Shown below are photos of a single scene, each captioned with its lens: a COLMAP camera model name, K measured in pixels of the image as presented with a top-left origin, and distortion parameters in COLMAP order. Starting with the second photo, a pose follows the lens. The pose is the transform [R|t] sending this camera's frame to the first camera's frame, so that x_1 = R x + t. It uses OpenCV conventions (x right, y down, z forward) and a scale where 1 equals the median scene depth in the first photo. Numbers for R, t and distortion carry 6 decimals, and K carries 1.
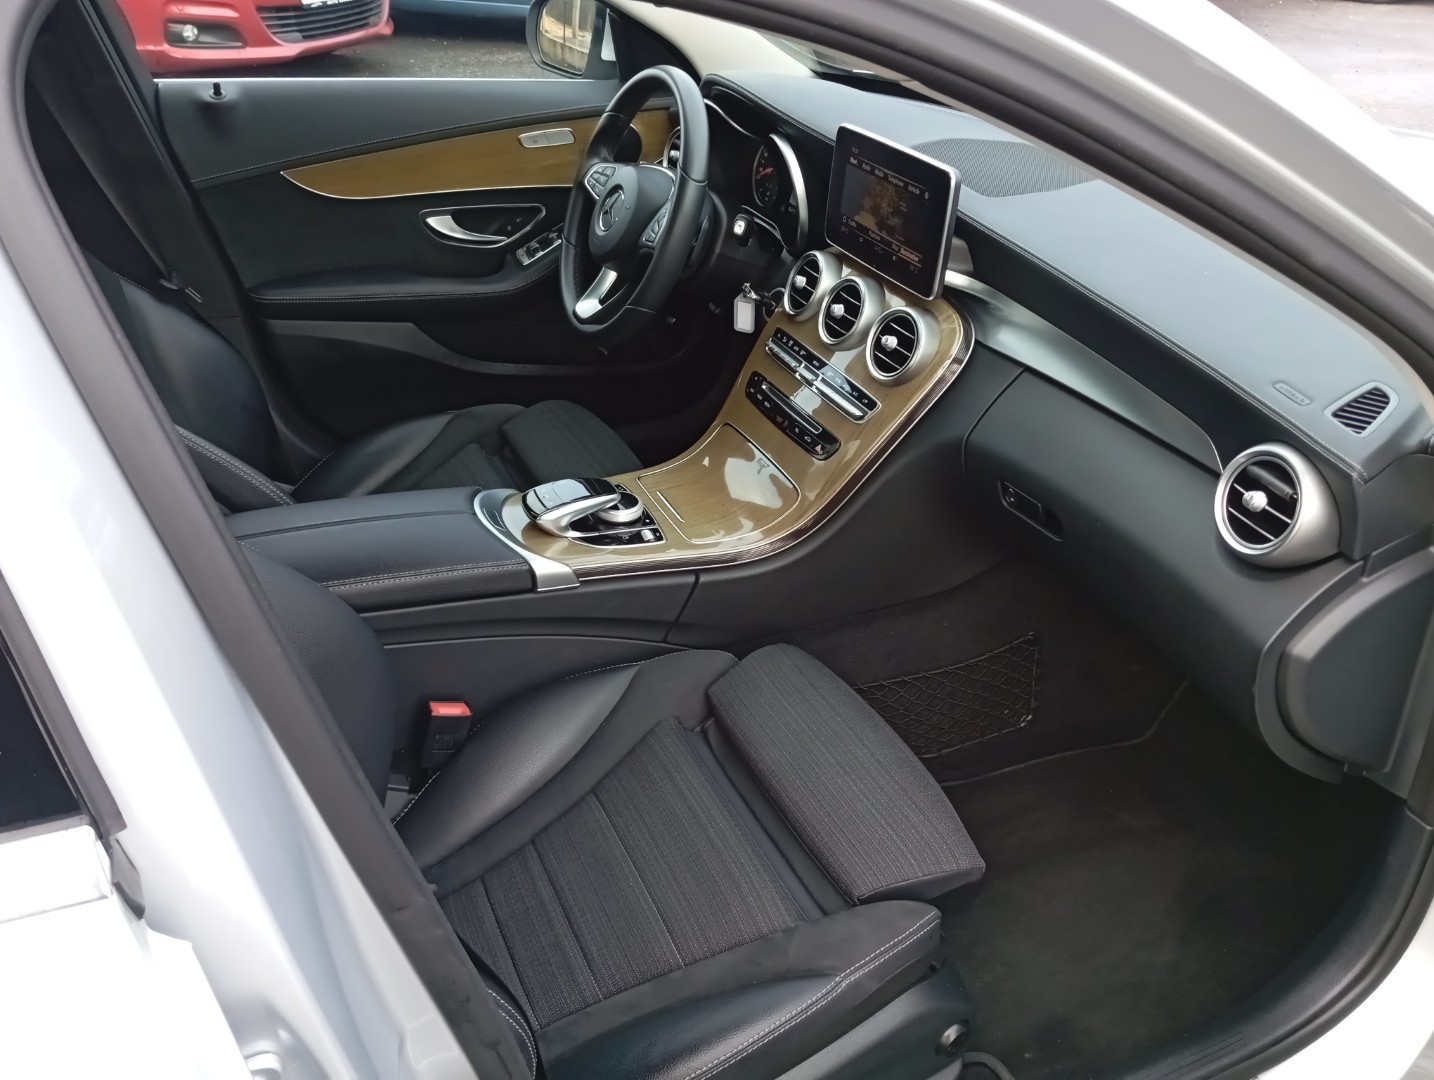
lens RADIAL K [[1264.8, 0, 717.0], [0, 1264.8, 540.0], [0, 0, 1]] dist [0.051203, -0.076706]
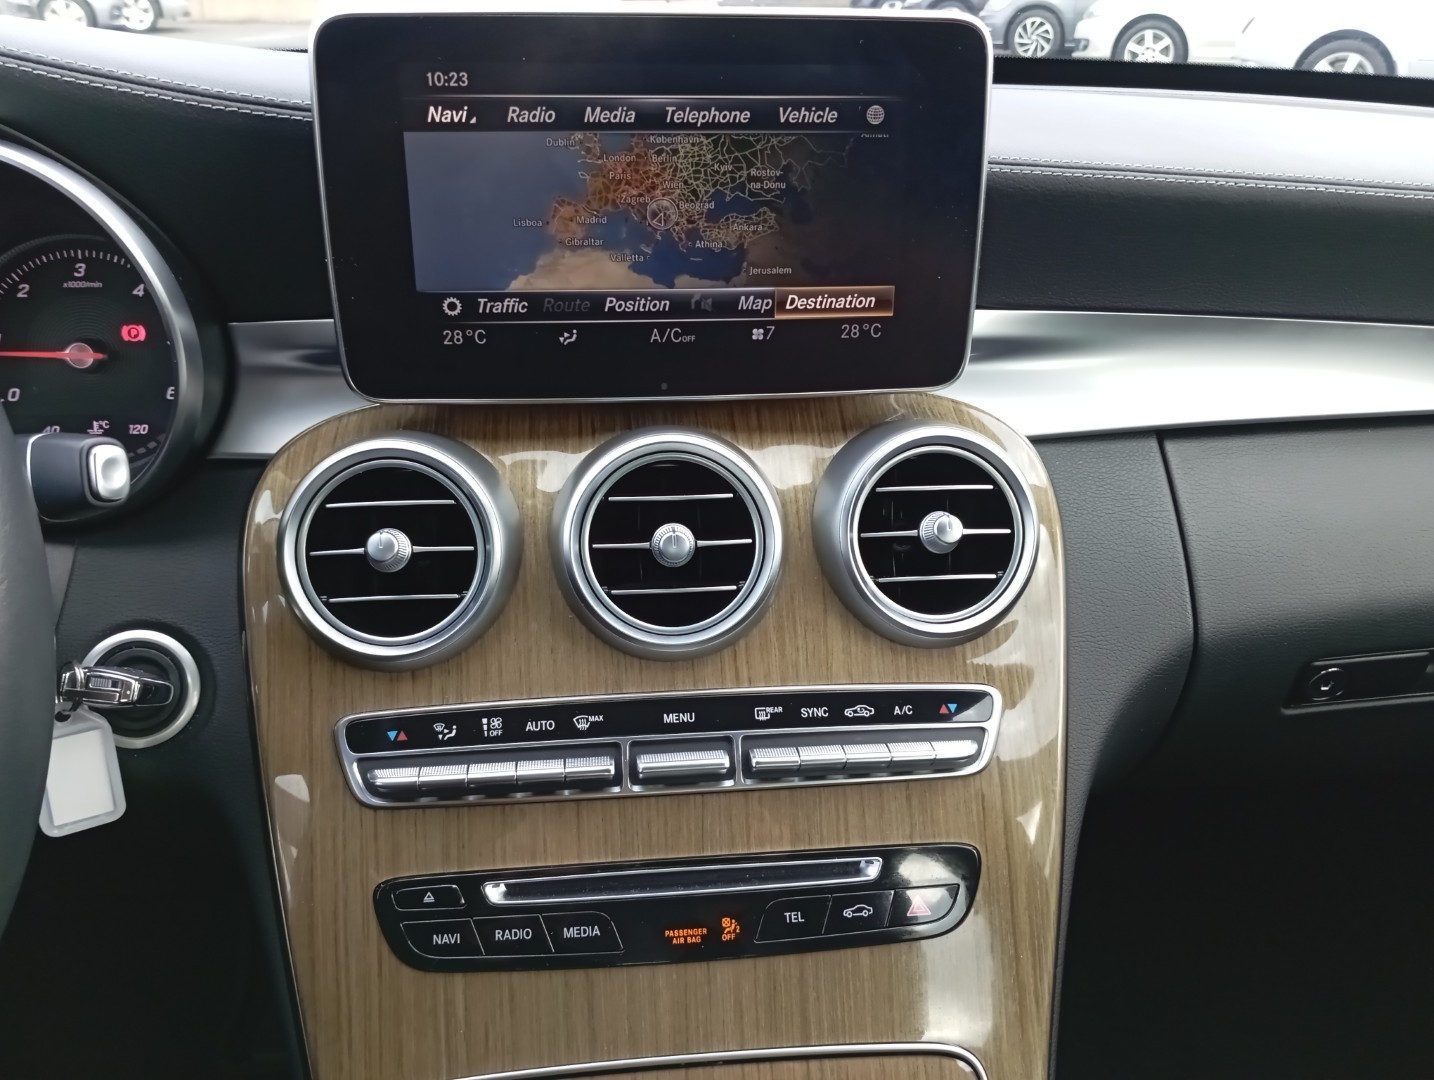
lens RADIAL K [[1264.8, 0, 717.0], [0, 1264.8, 540.0], [0, 0, 1]] dist [0.051203, -0.076706]
pose [[0.325337, -0.462934, 0.824529, -0.170671], [0.472719, 0.834811, 0.282184, -0.274992], [-0.818958, 0.297966, 0.490432, 0.849155]]
